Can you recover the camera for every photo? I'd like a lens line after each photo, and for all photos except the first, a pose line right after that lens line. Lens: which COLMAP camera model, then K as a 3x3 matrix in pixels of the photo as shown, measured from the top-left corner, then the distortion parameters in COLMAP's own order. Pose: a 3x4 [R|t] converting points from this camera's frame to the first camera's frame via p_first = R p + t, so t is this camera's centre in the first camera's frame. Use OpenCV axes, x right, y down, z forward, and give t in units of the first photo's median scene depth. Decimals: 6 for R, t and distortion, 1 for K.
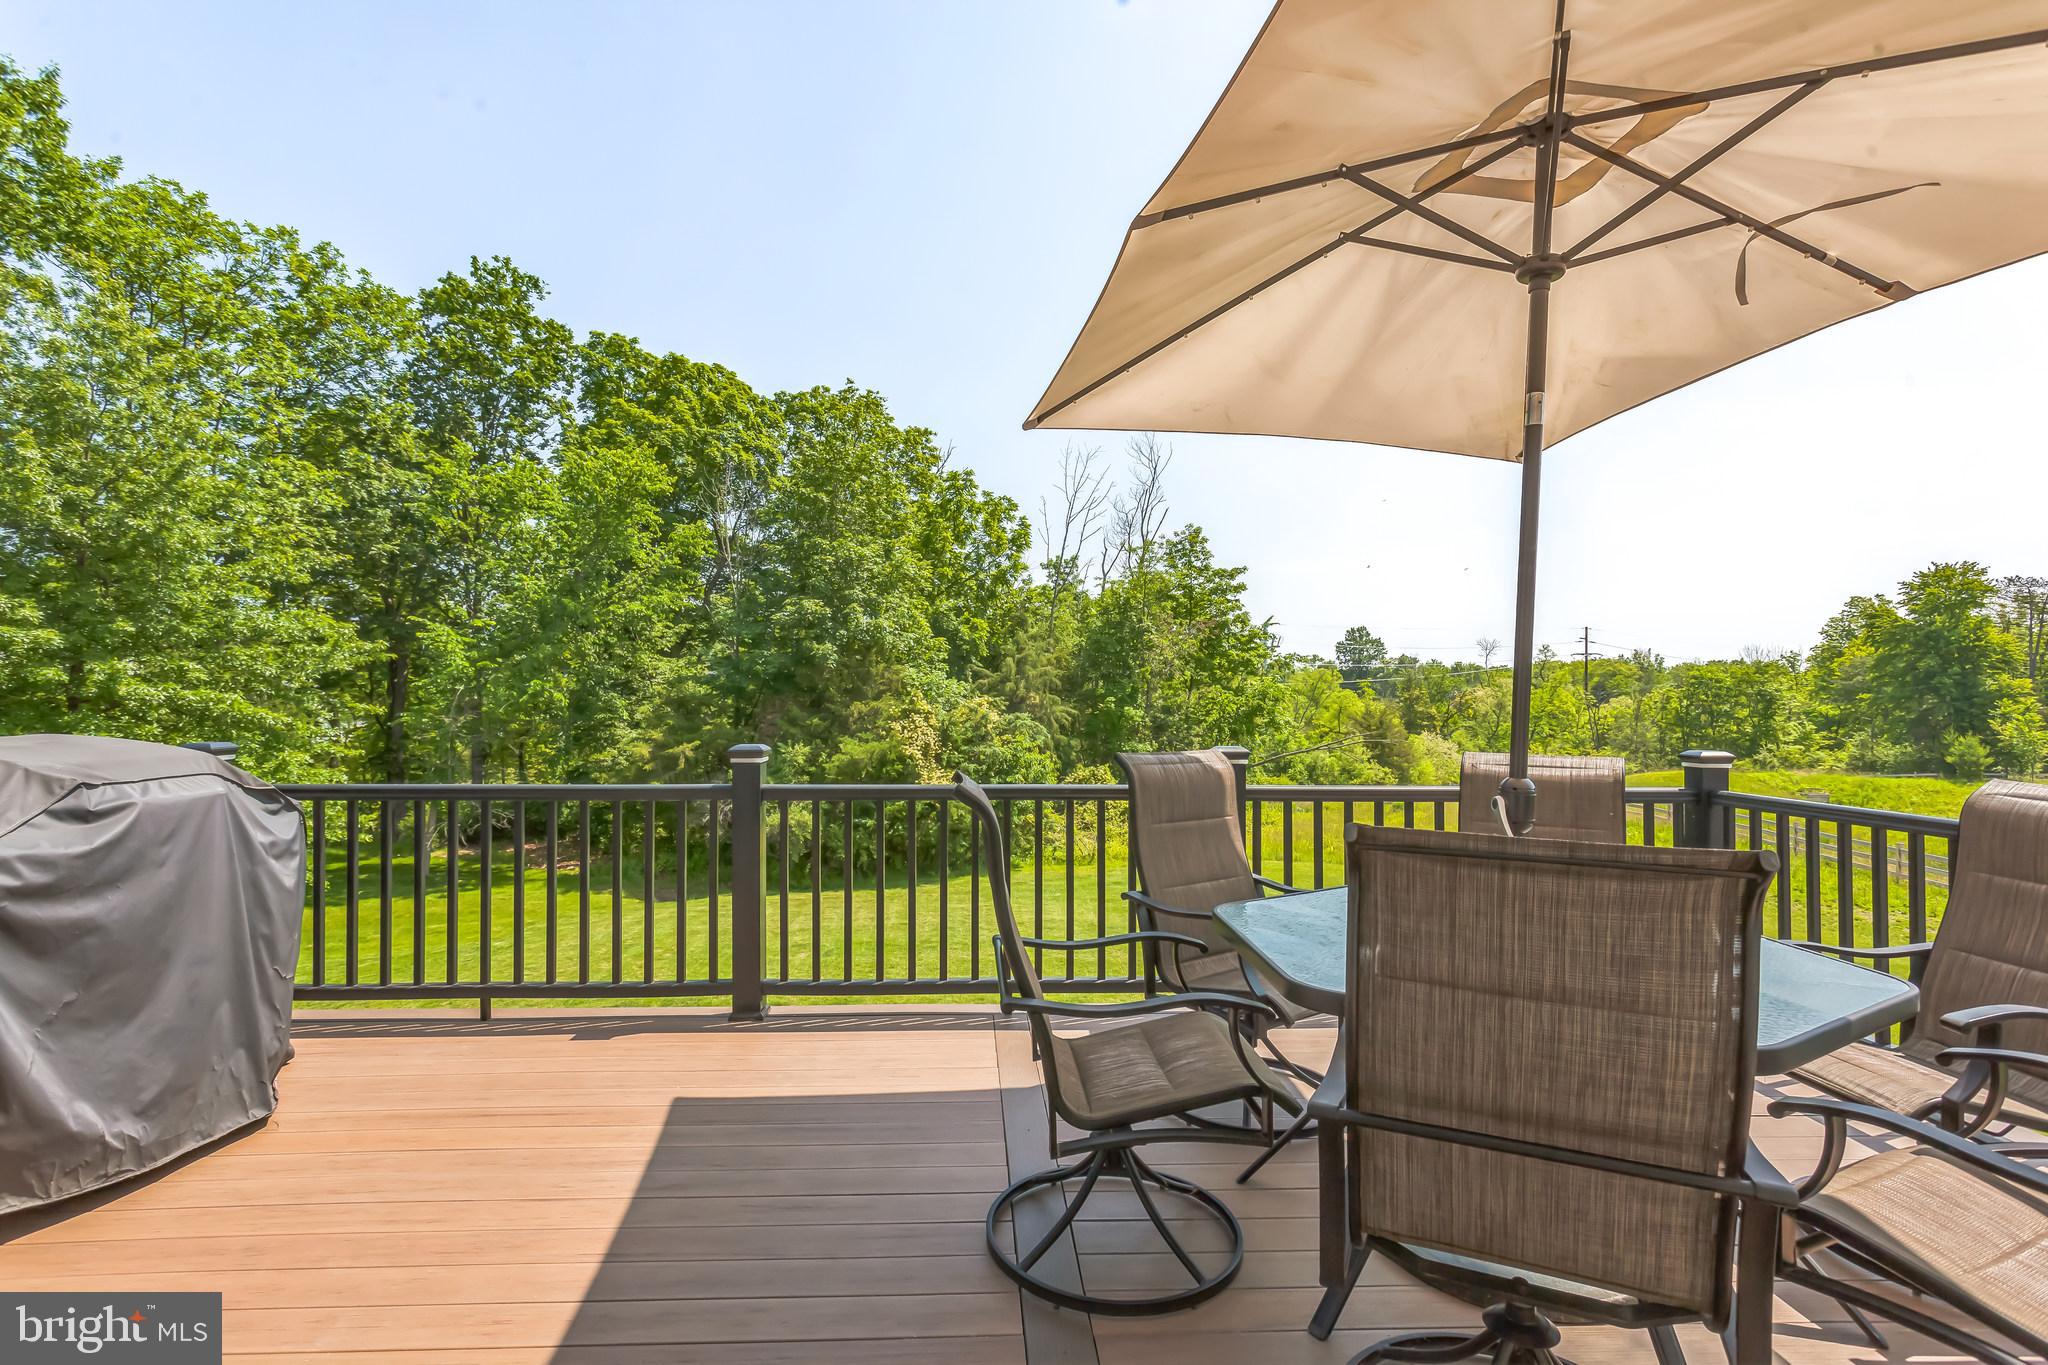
lens RADIAL K [[971.1, 0, 1017.0], [0, 971.1, 692.0], [0, 0, 1]] dist [0.003071, -0.000916]
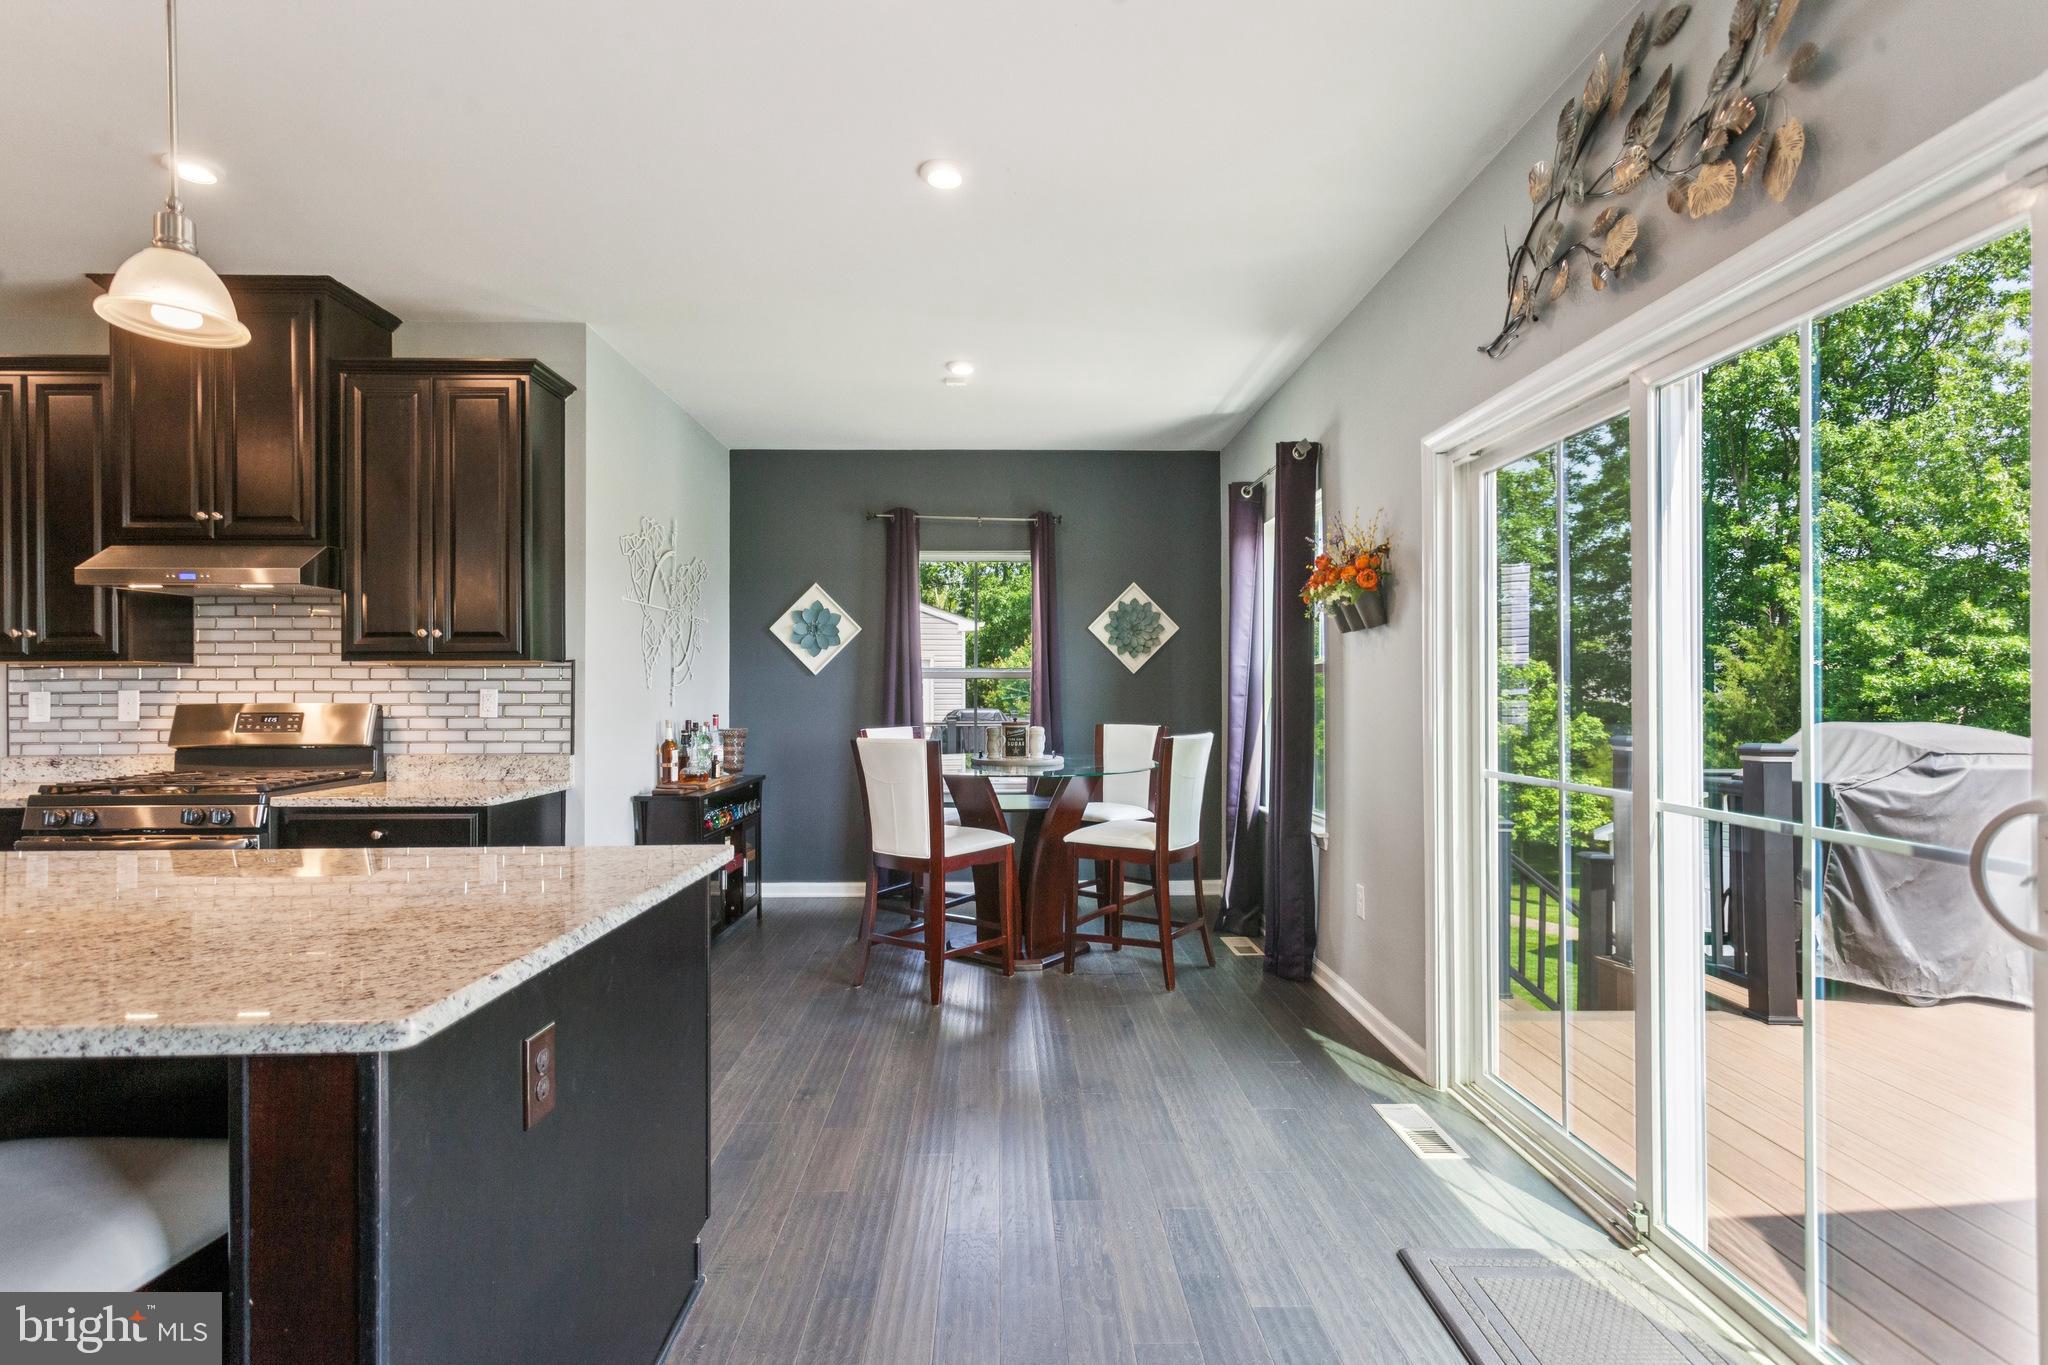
lens RADIAL K [[971.1, 0, 1017.0], [0, 971.1, 692.0], [0, 0, 1]] dist [0.003071, -0.000916]
pose [[-0.028712, -0.003015, -0.999583, 0.572144], [-0.000838, 0.999995, -0.002992, 0.004988], [0.999587, 0.000752, -0.028714, -0.367148]]
